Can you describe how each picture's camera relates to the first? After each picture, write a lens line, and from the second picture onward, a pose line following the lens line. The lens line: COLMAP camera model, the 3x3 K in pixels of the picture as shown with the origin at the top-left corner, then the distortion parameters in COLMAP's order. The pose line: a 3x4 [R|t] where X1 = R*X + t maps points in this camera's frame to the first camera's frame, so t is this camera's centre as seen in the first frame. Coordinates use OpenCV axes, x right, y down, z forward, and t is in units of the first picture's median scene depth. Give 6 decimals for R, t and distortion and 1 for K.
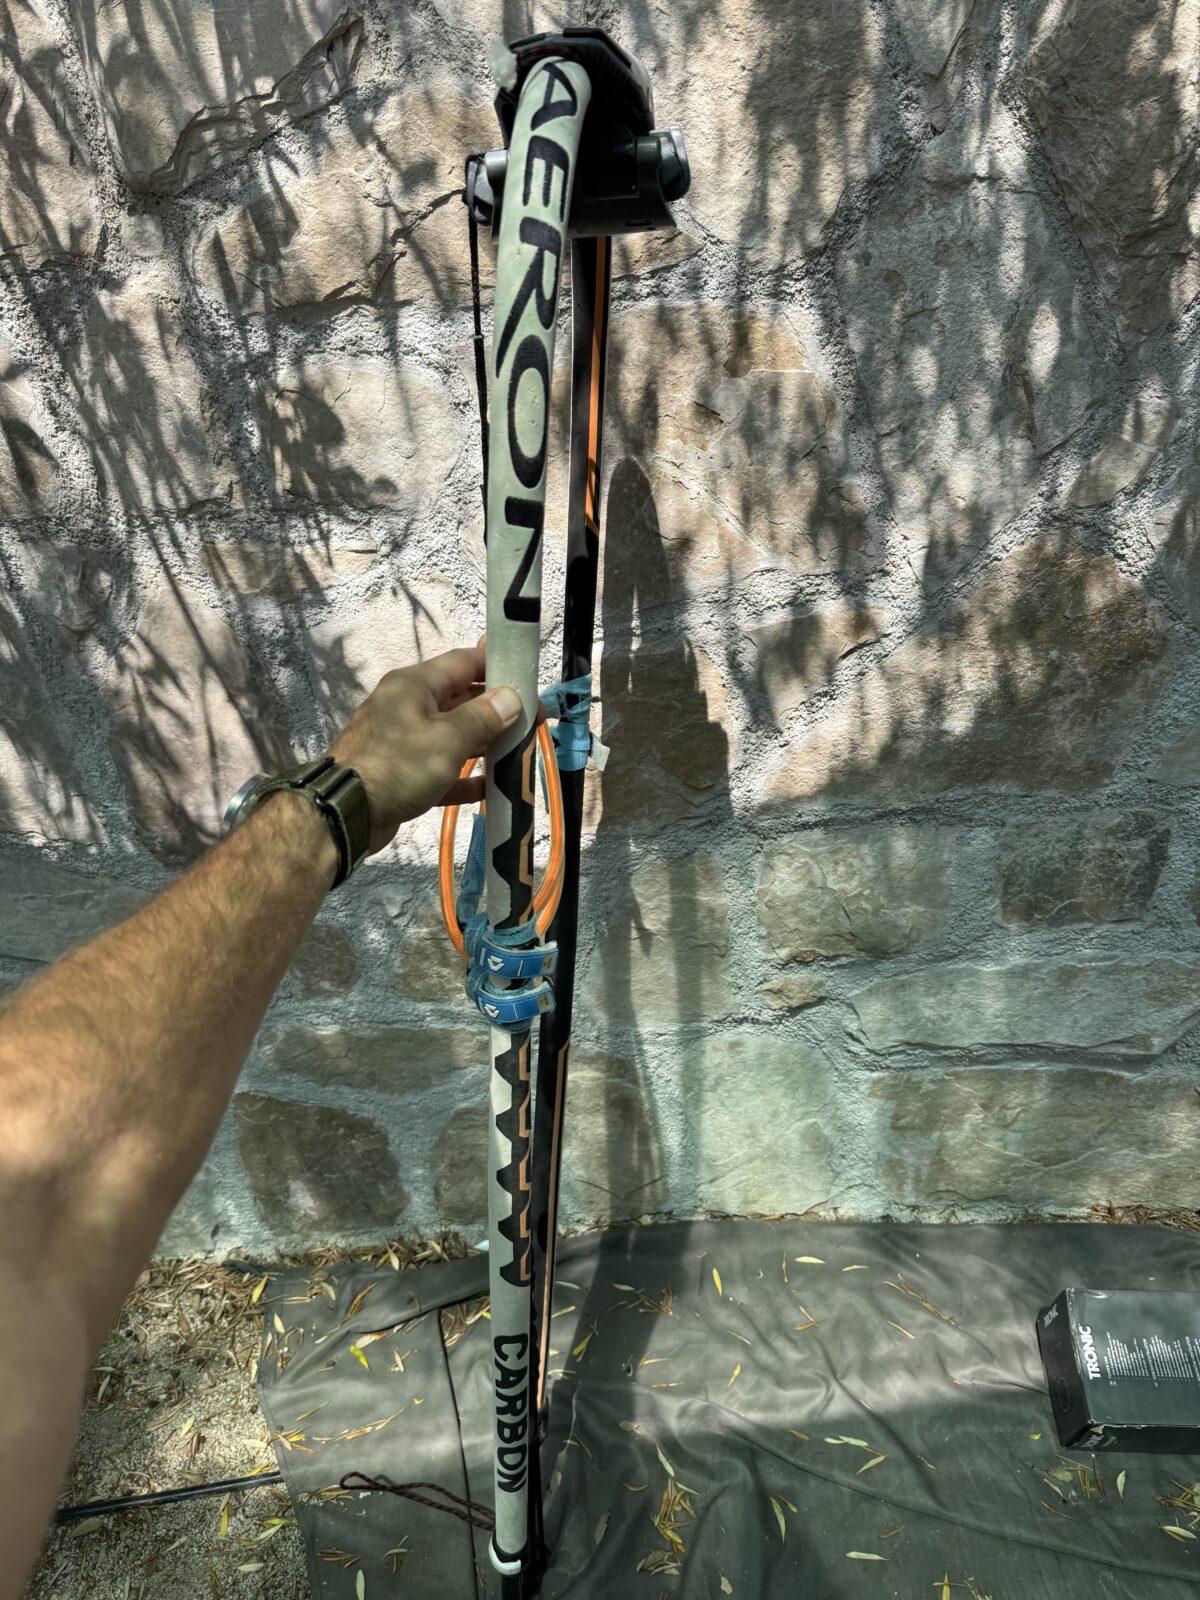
lens RADIAL K [[1124.8, 0, 602.7], [0, 1124.8, 802.8], [0, 0, 1]] dist [-0.001782, -0.004221]
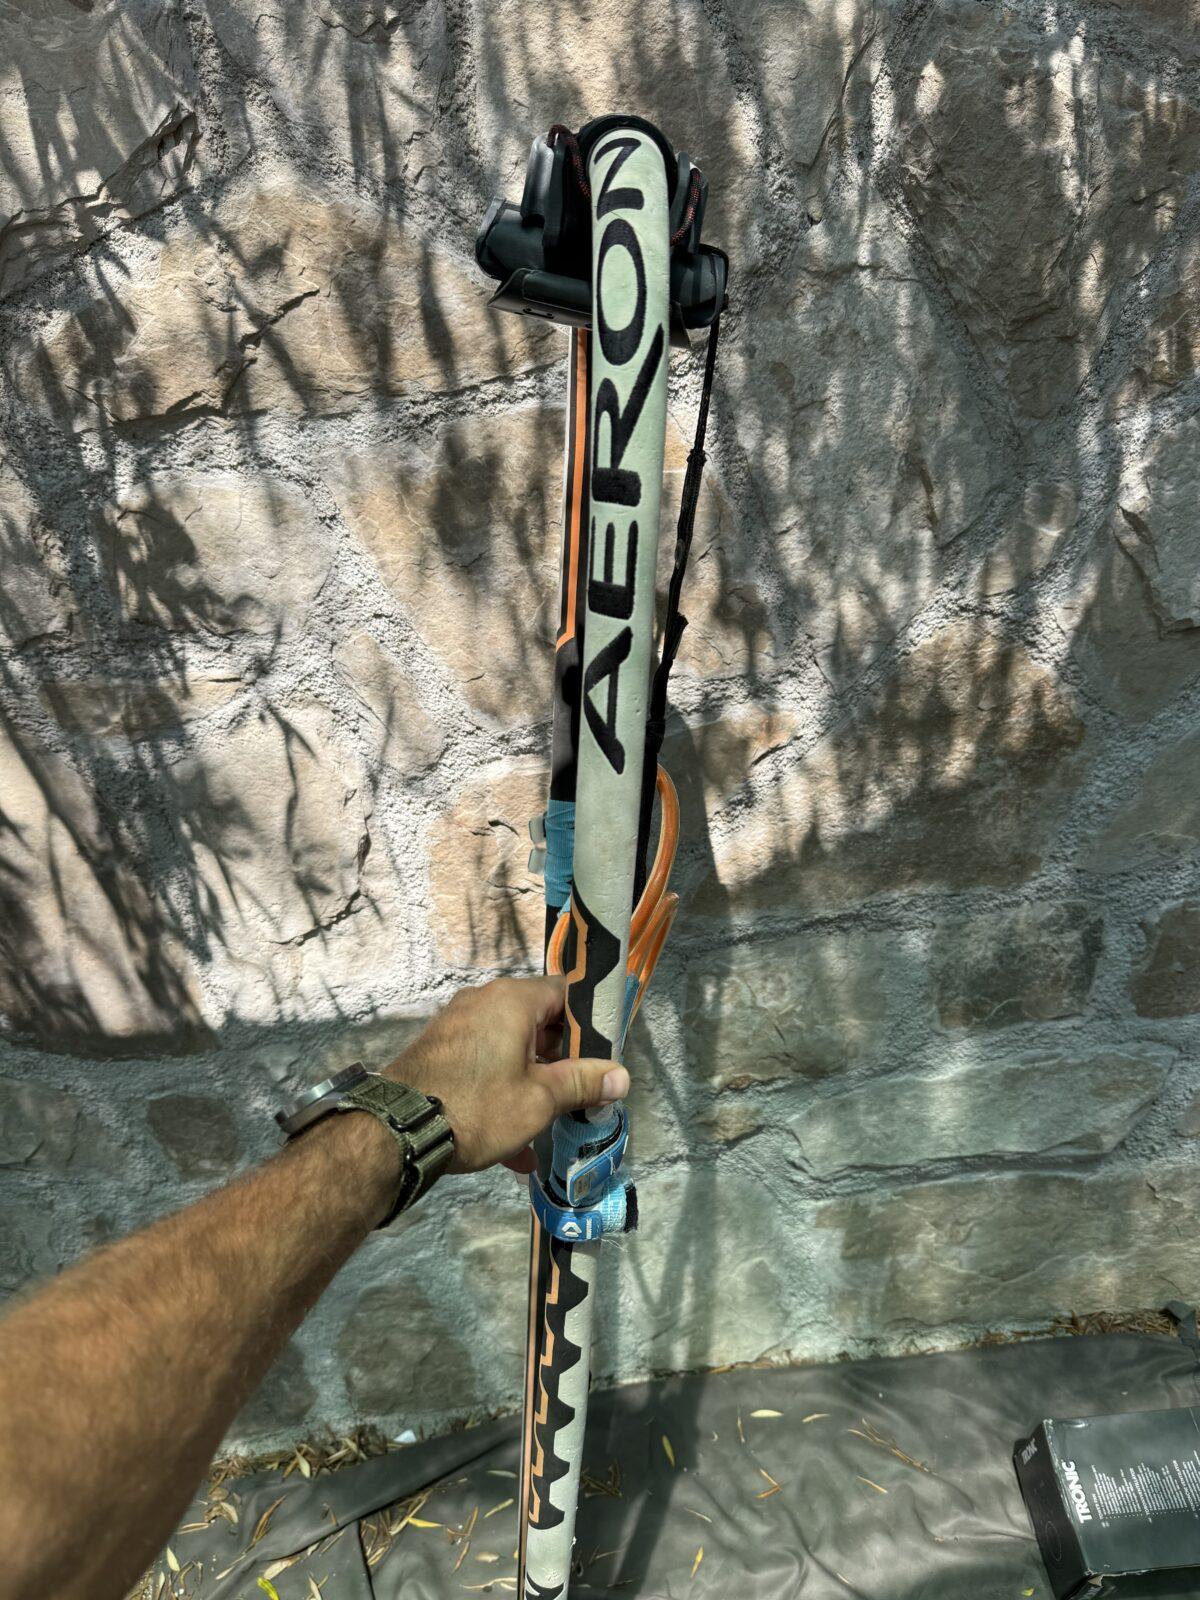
lens RADIAL K [[1126.5, 0, 600.0], [0, 1126.5, 800.0], [0, 0, 1]] dist [-0.005496, -0.003249]
pose [[0.993499, -0.064799, 0.093597, -0.004878], [0.073087, 0.993434, -0.088022, -0.025139], [-0.087279, 0.094291, 0.991711, 0.079761]]
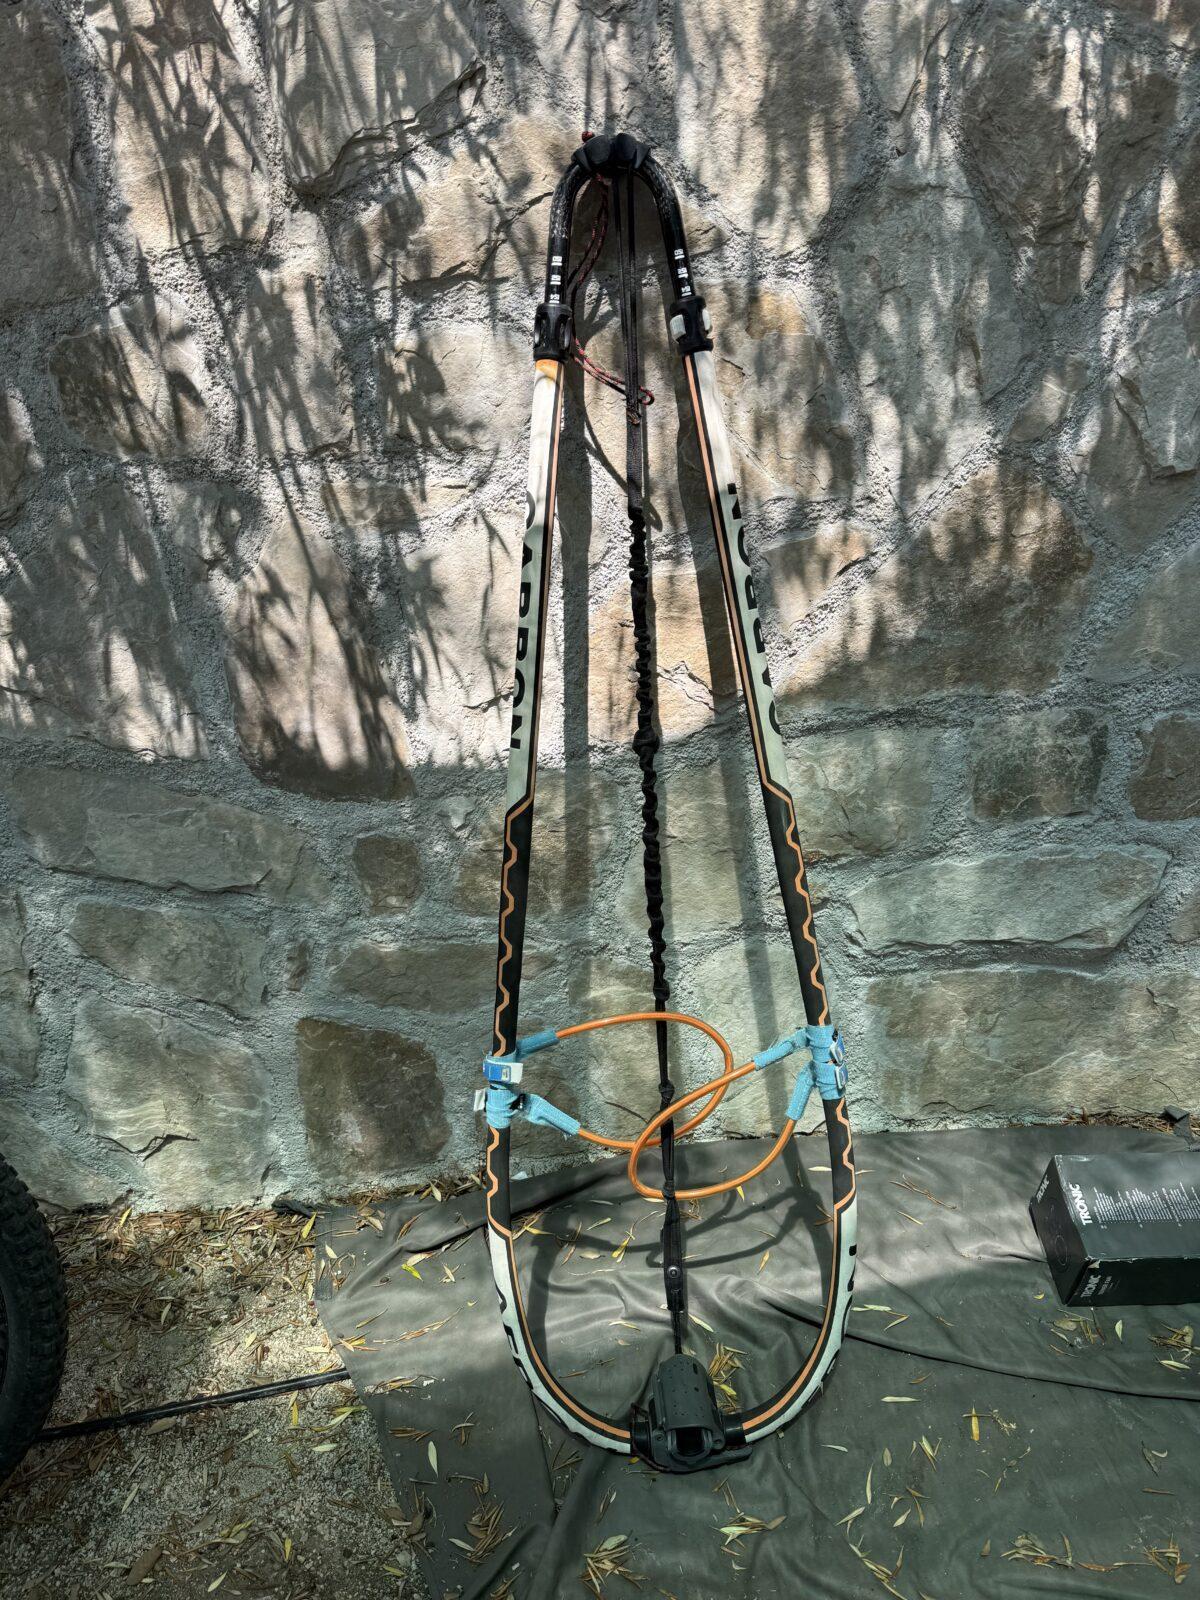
lens RADIAL K [[1118.7, 0, 600.0], [0, 1118.7, 800.0], [0, 0, 1]] dist [0.000952, -0.001575]
pose [[0.997859, -0.019807, 0.062338, -0.126828], [0.028701, 0.988988, -0.145185, 0.278118], [-0.058776, 0.146663, 0.987439, -0.160589]]
